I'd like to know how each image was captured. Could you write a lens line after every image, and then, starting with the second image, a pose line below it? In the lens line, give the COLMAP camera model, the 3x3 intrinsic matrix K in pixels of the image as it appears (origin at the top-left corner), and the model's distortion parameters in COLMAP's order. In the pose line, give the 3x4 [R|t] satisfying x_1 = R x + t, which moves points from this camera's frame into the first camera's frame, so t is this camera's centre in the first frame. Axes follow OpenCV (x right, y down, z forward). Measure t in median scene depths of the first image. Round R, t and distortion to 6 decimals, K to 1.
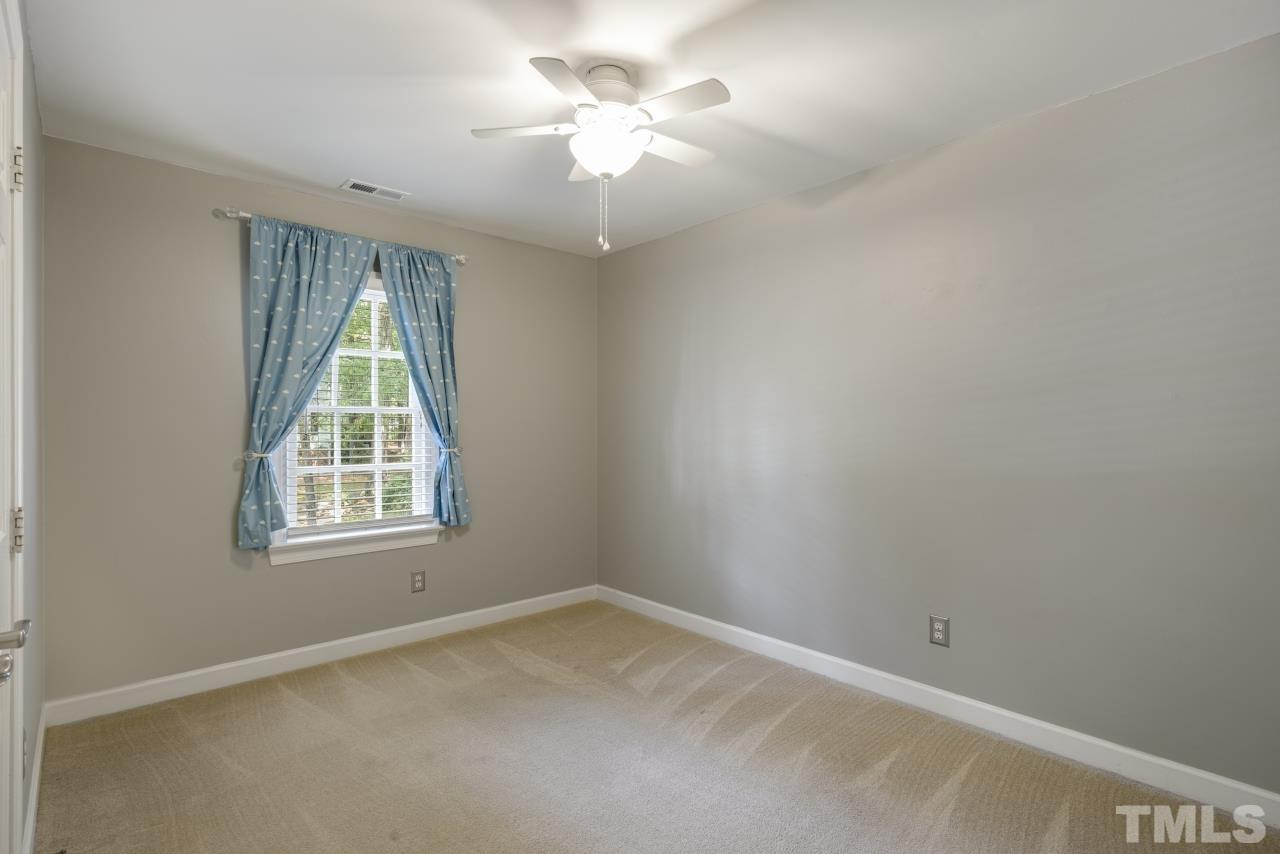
lens RADIAL K [[641.9, 0, 636.4], [0, 641.9, 423.3], [0, 0, 1]] dist [-0.002096, 0.000908]
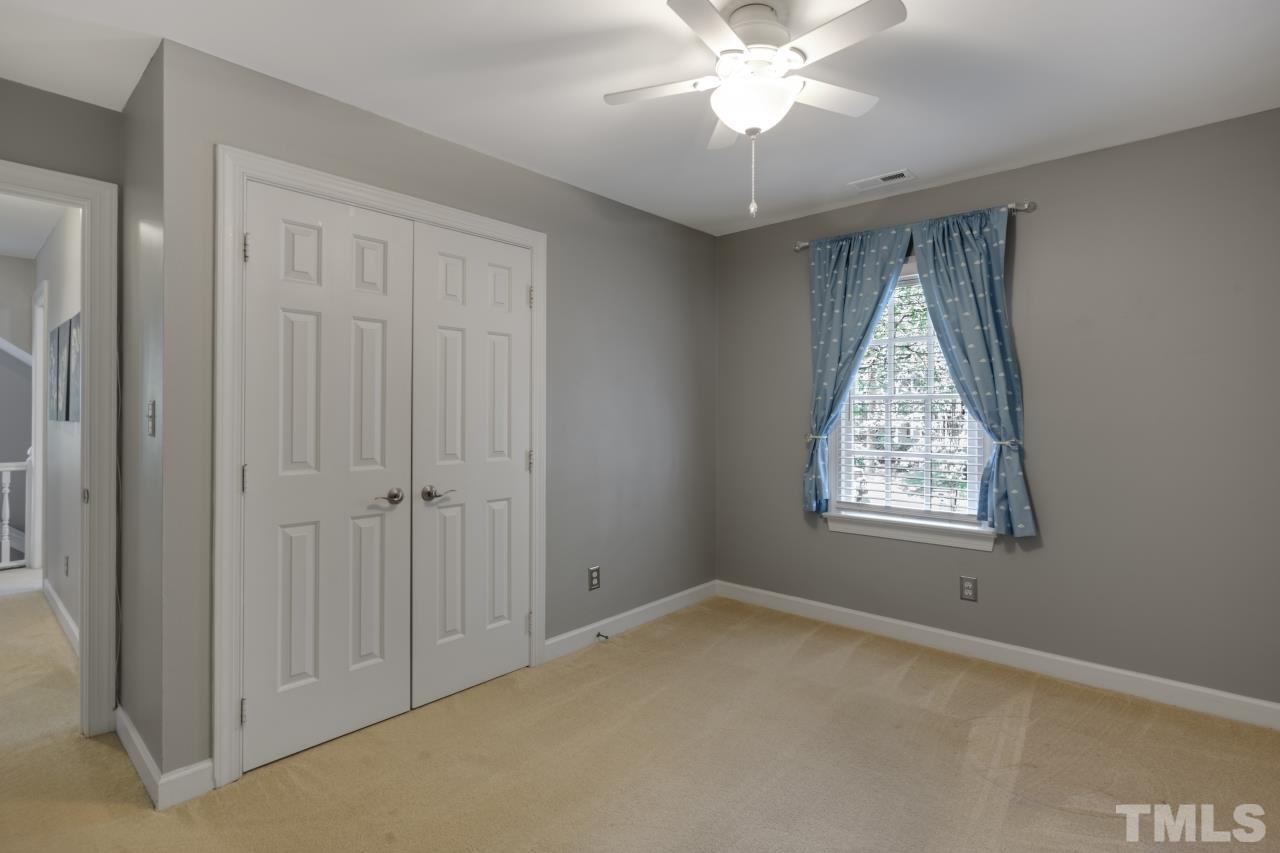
lens RADIAL K [[635.6, 0, 644.2], [0, 635.6, 415.4], [0, 0, 1]] dist [0.015601, -0.000576]
pose [[0.095754, 0.002619, -0.995402, 0.547747], [0.000136, 0.999996, 0.002644, 0.005141], [0.995405, -0.000389, 0.095753, 0.521286]]
